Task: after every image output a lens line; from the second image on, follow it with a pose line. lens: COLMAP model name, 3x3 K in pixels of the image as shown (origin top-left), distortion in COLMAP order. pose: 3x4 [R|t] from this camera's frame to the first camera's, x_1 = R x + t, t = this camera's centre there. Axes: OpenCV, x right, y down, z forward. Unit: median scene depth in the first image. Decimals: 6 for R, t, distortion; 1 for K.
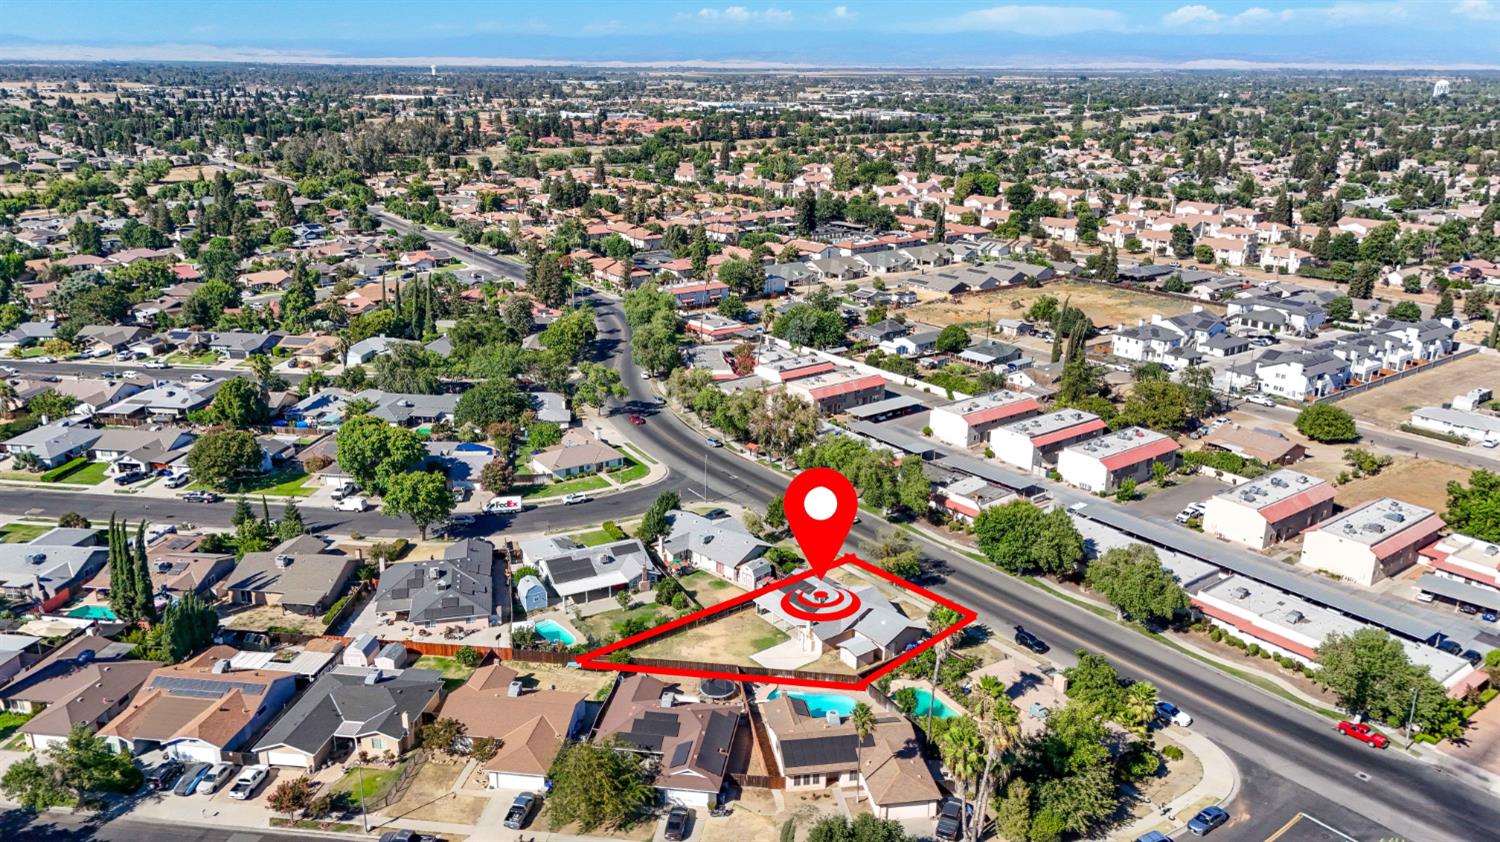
lens RADIAL K [[1099.6, 0, 754.3], [0, 1099.6, 424.1], [0, 0, 1]] dist [0.079982, -0.076382]
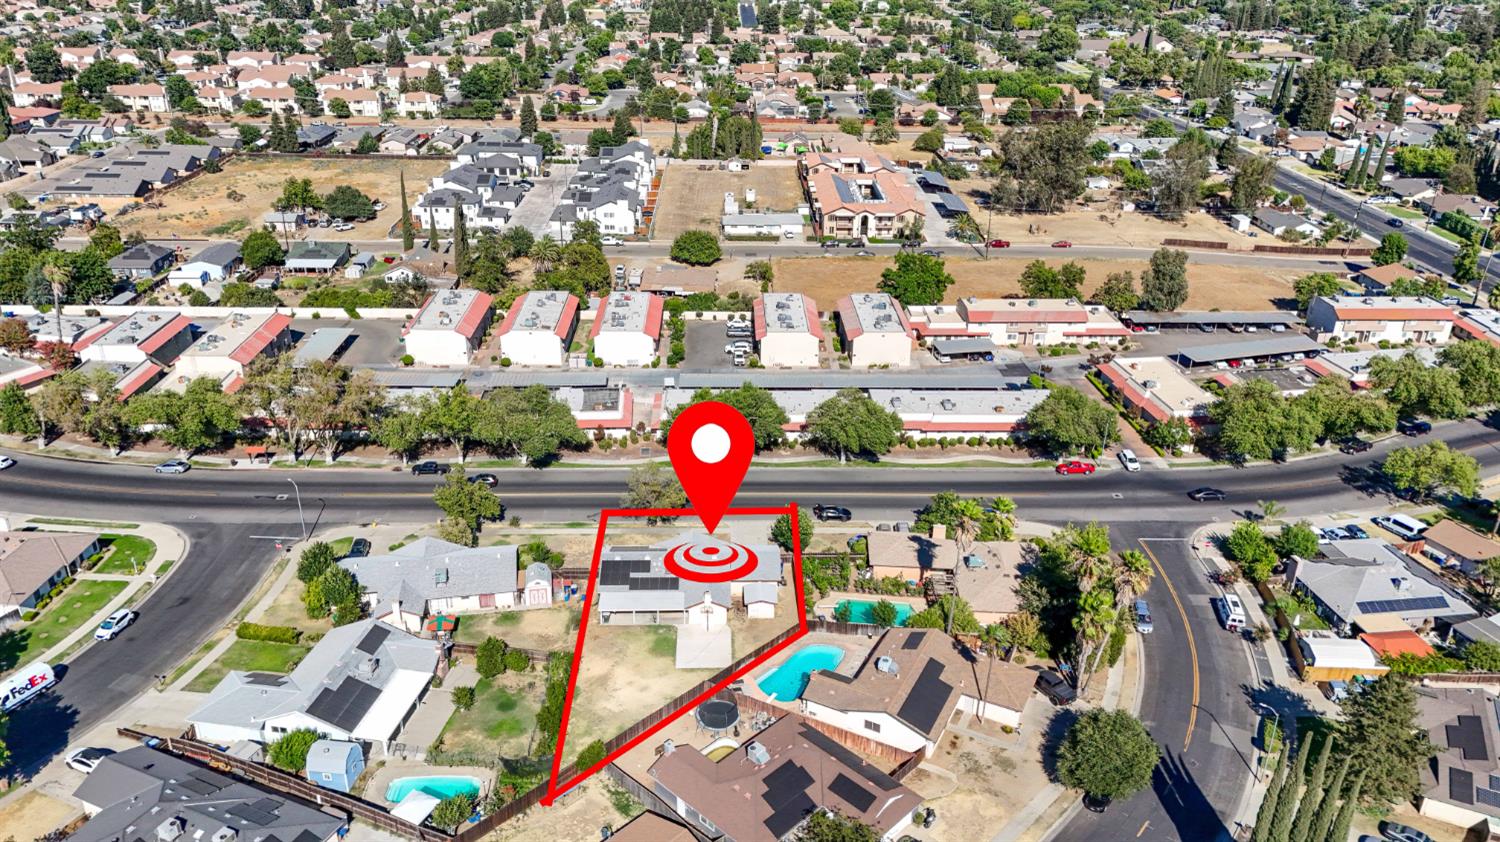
lens RADIAL K [[1099.6, 0, 750.1], [0, 1099.6, 421.5], [0, 0, 1]] dist [0.079982, -0.076382]
pose [[0.591271, -0.337096, 0.732642, -0.371407], [0.238974, 0.940887, 0.240049, -0.104004], [-0.770253, 0.033148, 0.636876, 0.319812]]
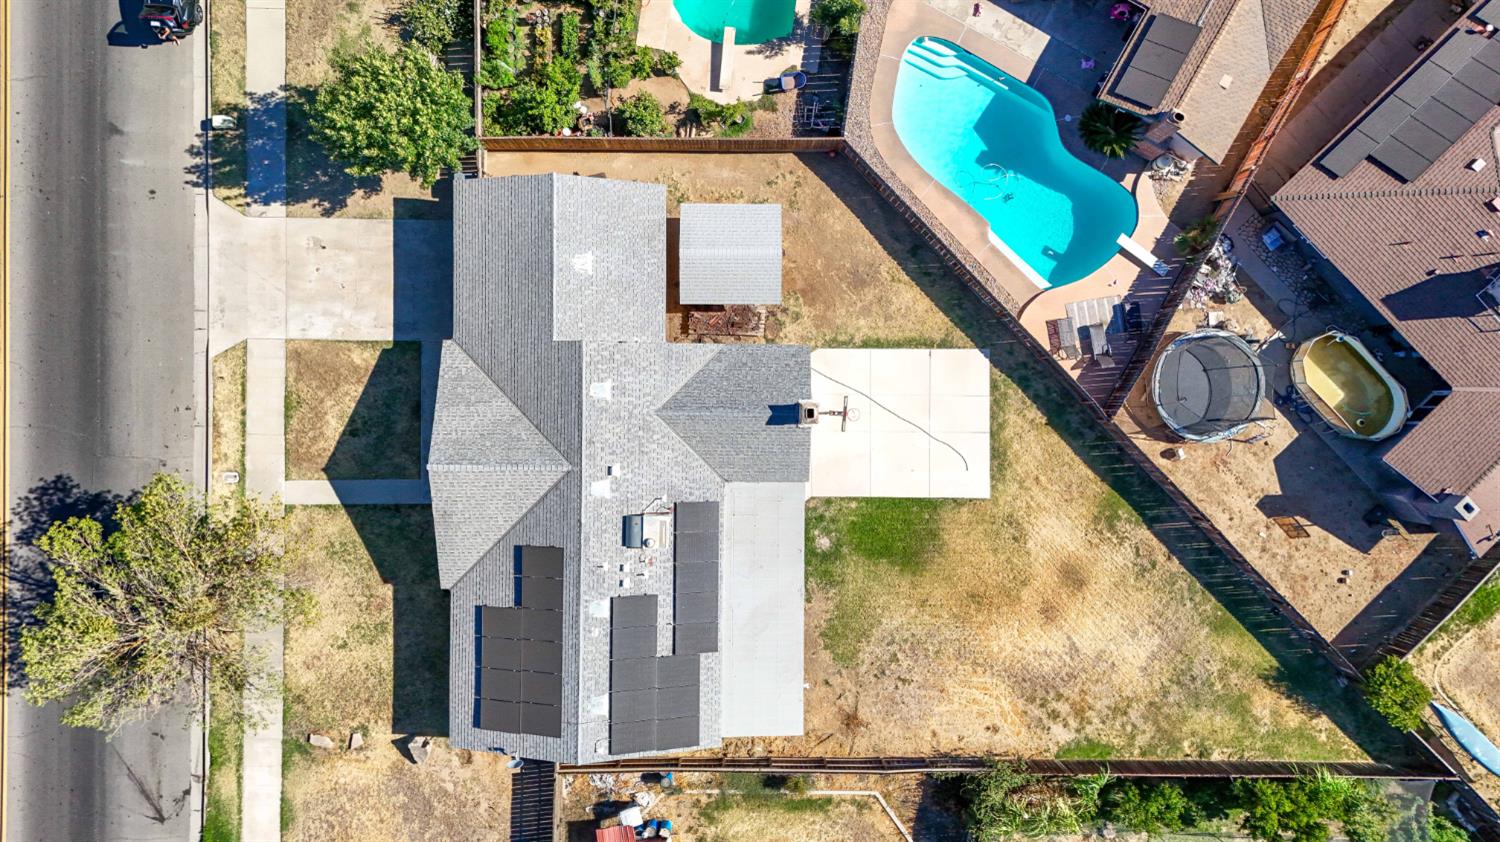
lens RADIAL K [[1099.6, 0, 760.5], [0, 1099.6, 418.1], [0, 0, 1]] dist [0.079982, -0.076382]
pose [[-0.786557, -0.617100, -0.022693, 0.048017], [0.171807, -0.253988, 0.951826, -0.062877], [-0.593136, 0.744766, 0.305798, 0.681568]]
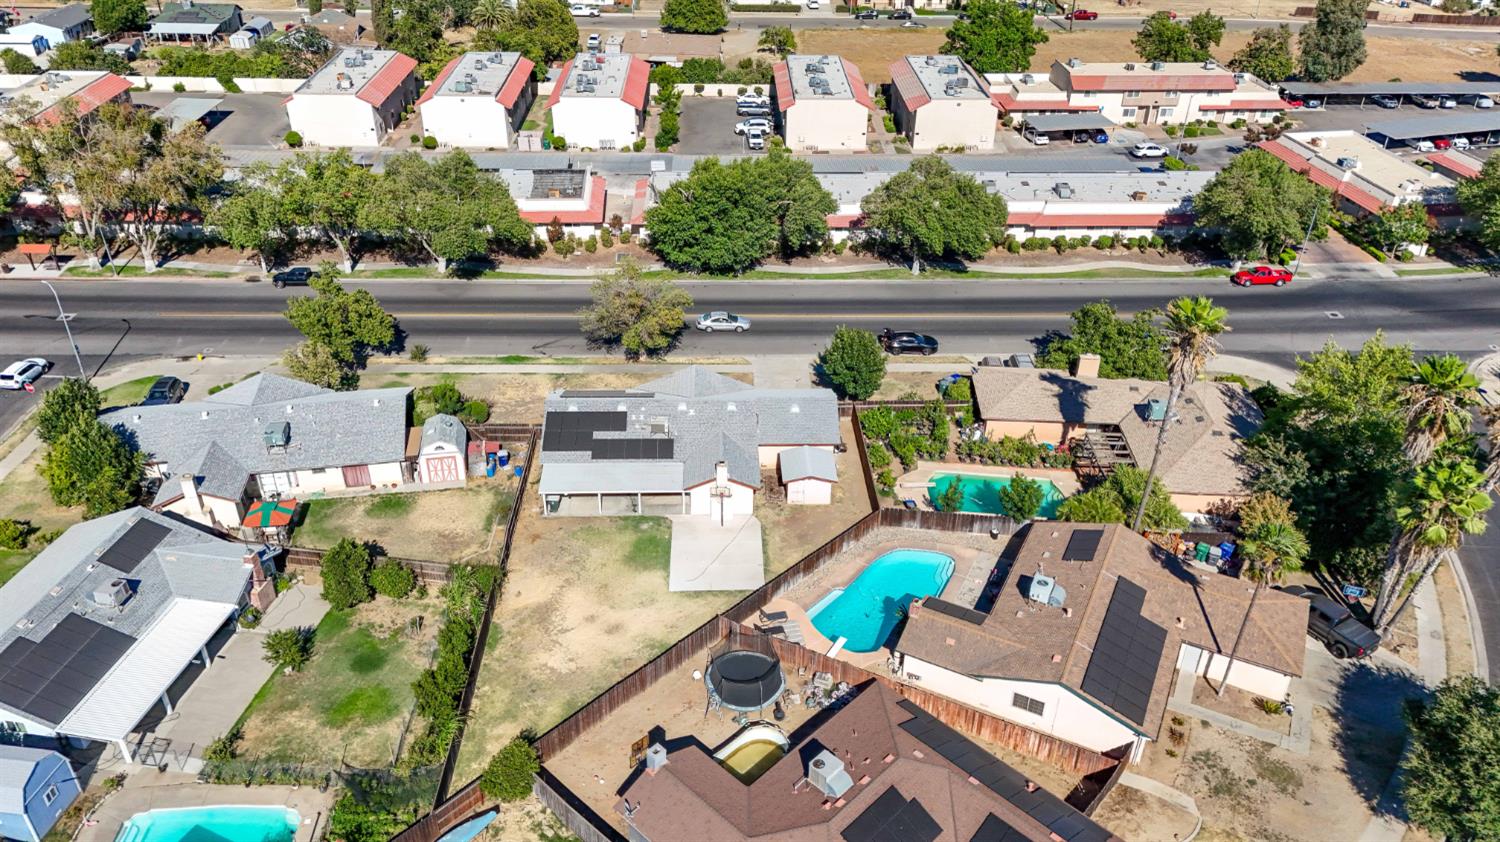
lens RADIAL K [[1099.6, 0, 746.4], [0, 1099.6, 427.6], [0, 0, 1]] dist [0.079982, -0.076382]
pose [[0.591701, -0.427858, 0.683248, -0.204361], [0.241281, 0.902676, 0.356314, -0.009761], [-0.769203, -0.045977, 0.637348, 0.496794]]
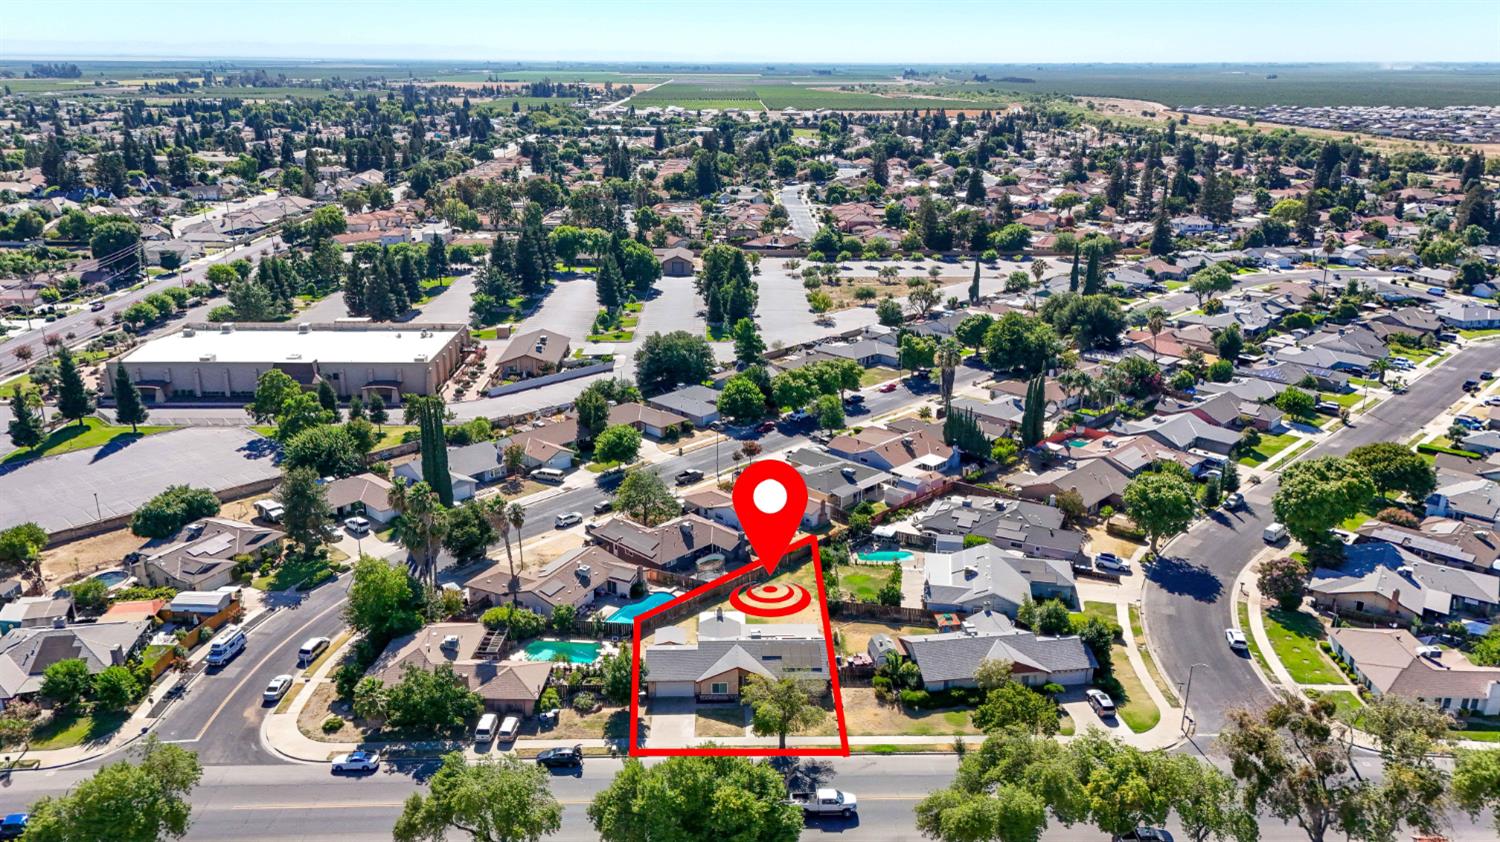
lens RADIAL K [[1099.6, 0, 755.2], [0, 1099.6, 417.6], [0, 0, 1]] dist [0.079982, -0.076382]
pose [[-0.583830, 0.241006, -0.775280, 0.535549], [-0.264844, 0.846151, 0.462479, -0.300484], [0.767464, 0.475337, -0.430179, 0.997089]]
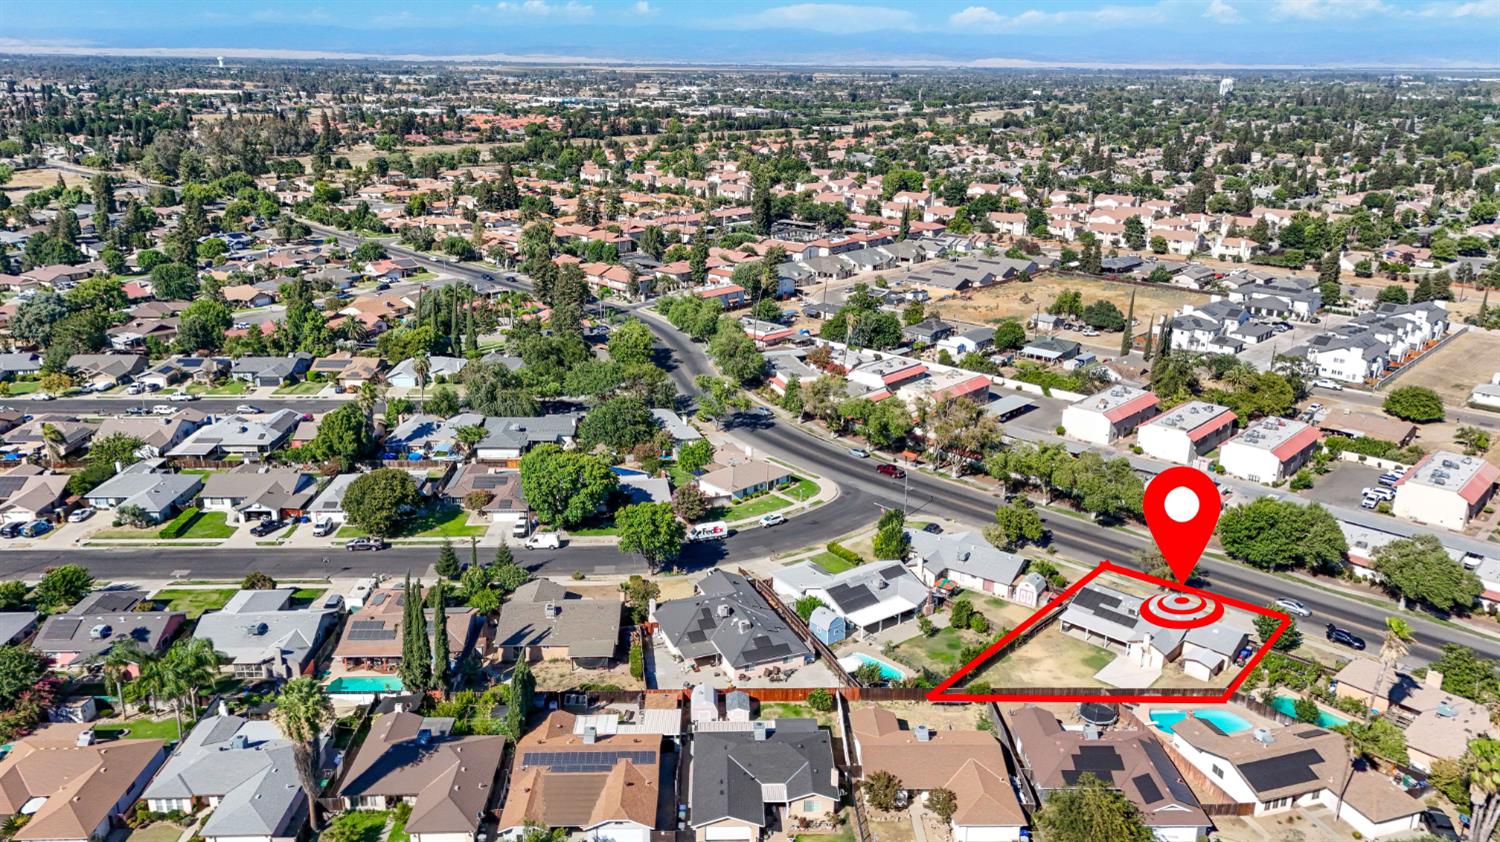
lens RADIAL K [[1099.6, 0, 752.5], [0, 1099.6, 426.3], [0, 0, 1]] dist [0.079982, -0.076382]
pose [[0.985975, -0.048231, 0.159771, -0.324786], [0.047393, 0.998835, 0.009056, -0.022647], [-0.160022, -0.001357, 0.987113, 0.066457]]
